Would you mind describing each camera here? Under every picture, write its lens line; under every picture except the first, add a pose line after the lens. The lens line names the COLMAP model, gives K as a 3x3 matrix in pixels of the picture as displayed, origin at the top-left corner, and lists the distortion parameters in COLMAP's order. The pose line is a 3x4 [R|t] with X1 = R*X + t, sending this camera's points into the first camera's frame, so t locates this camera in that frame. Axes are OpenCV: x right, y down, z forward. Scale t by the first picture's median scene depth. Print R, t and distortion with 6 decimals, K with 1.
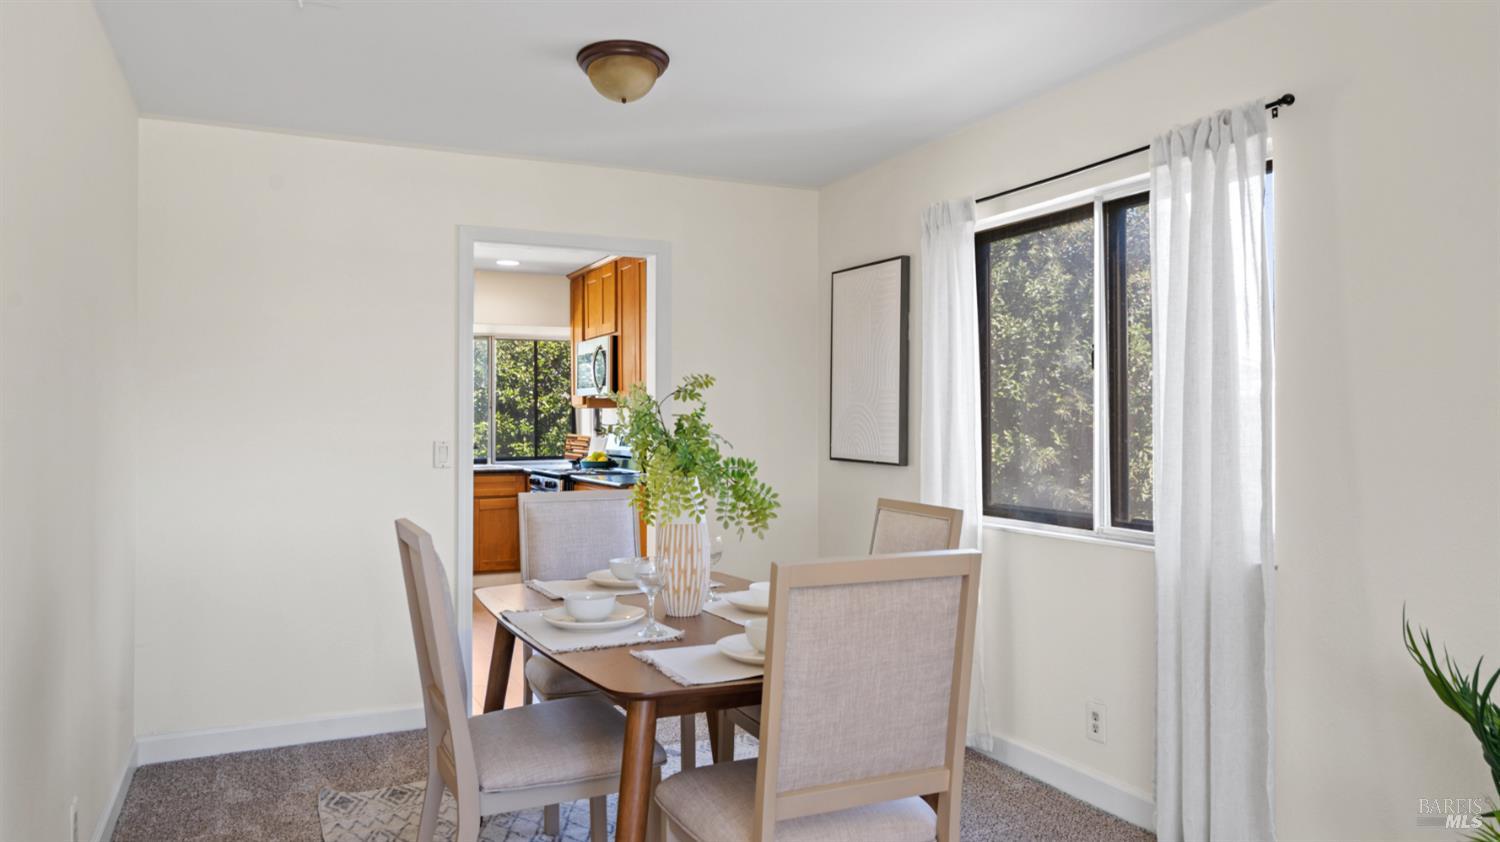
lens RADIAL K [[1020.3, 0, 734.6], [0, 1020.3, 419.6], [0, 0, 1]] dist [-0.007451, -0.000599]
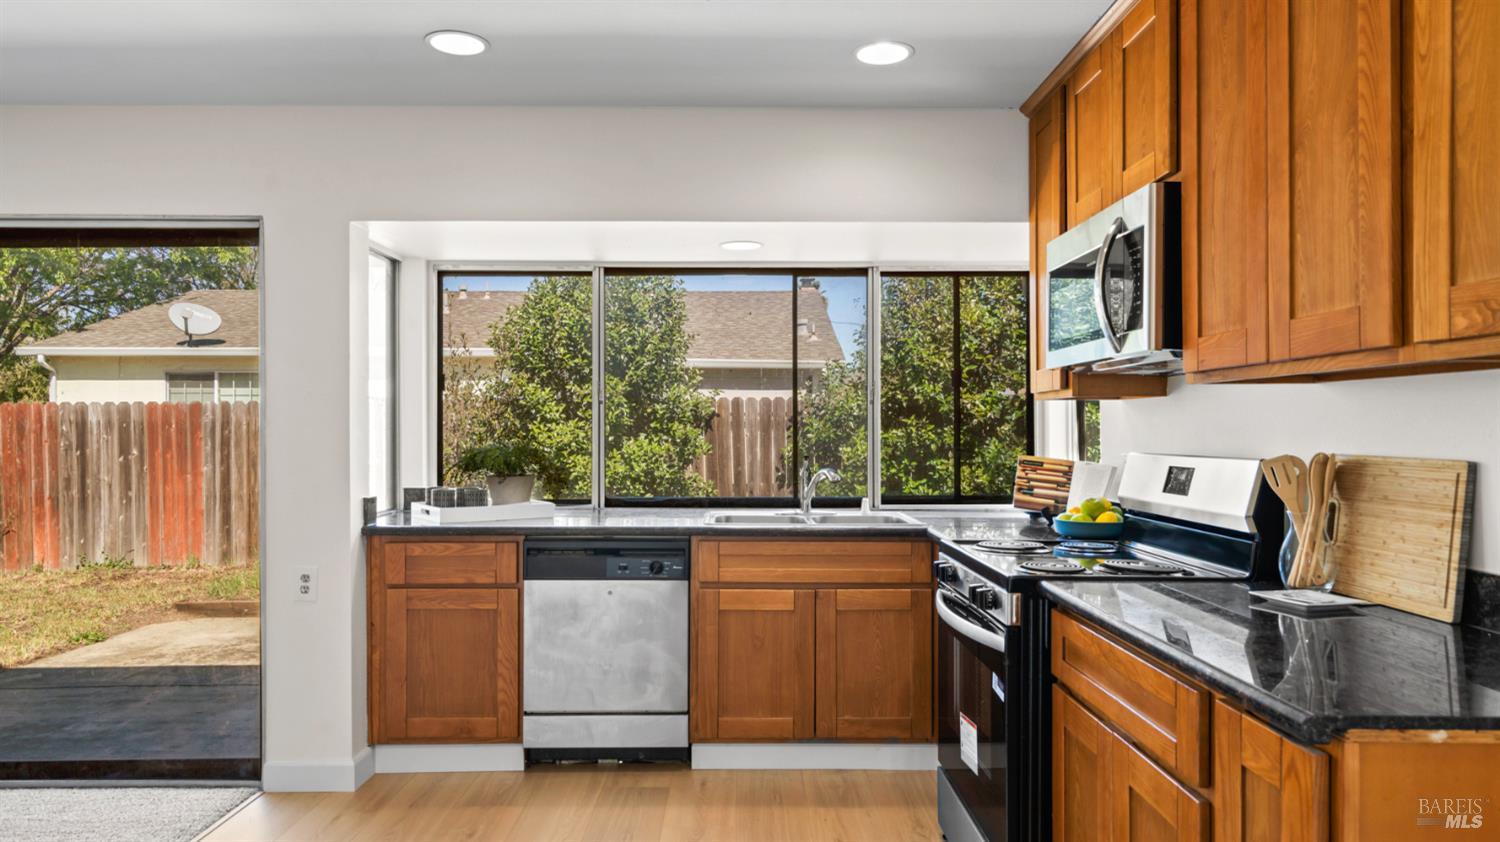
lens RADIAL K [[956.1, 0, 740.9], [0, 956.1, 424.5], [0, 0, 1]] dist [0.006374, 0.010621]
pose [[0.908054, -0.000987, -0.418852, -0.090621], [-0.000452, 0.999994, -0.003336, 0.001181], [0.418853, 0.003218, 0.908048, 0.512808]]
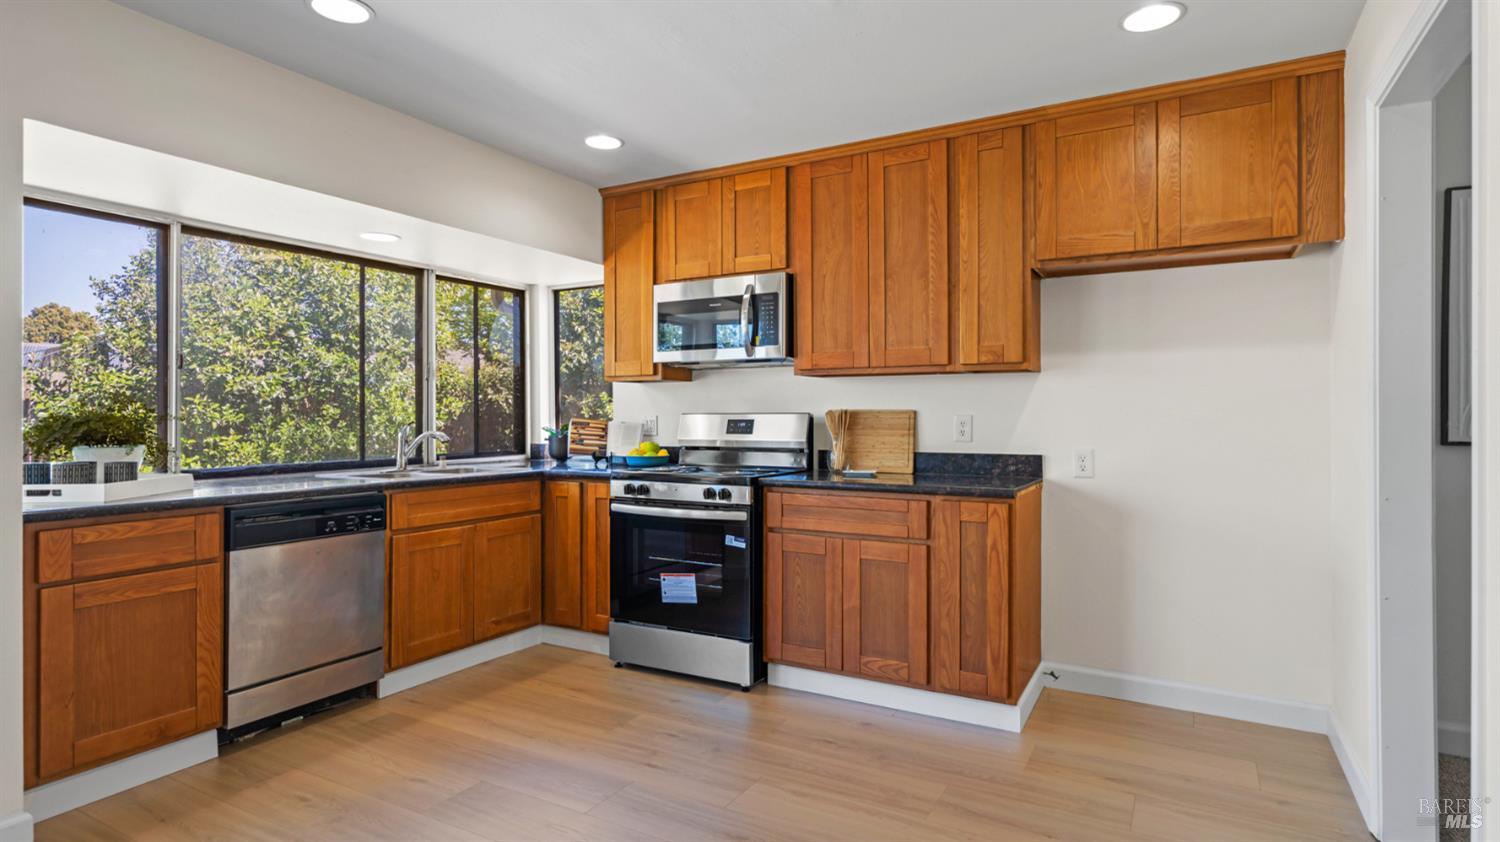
lens RADIAL K [[775.9, 0, 739.9], [0, 775.9, 412.8], [0, 0, 1]] dist [0.006252, 0.002919]
pose [[0.819421, 0.002223, 0.573188, -0.356034], [-0.000574, 0.999995, -0.003059, 0.011050], [-0.573192, 0.002178, 0.819418, 0.469514]]
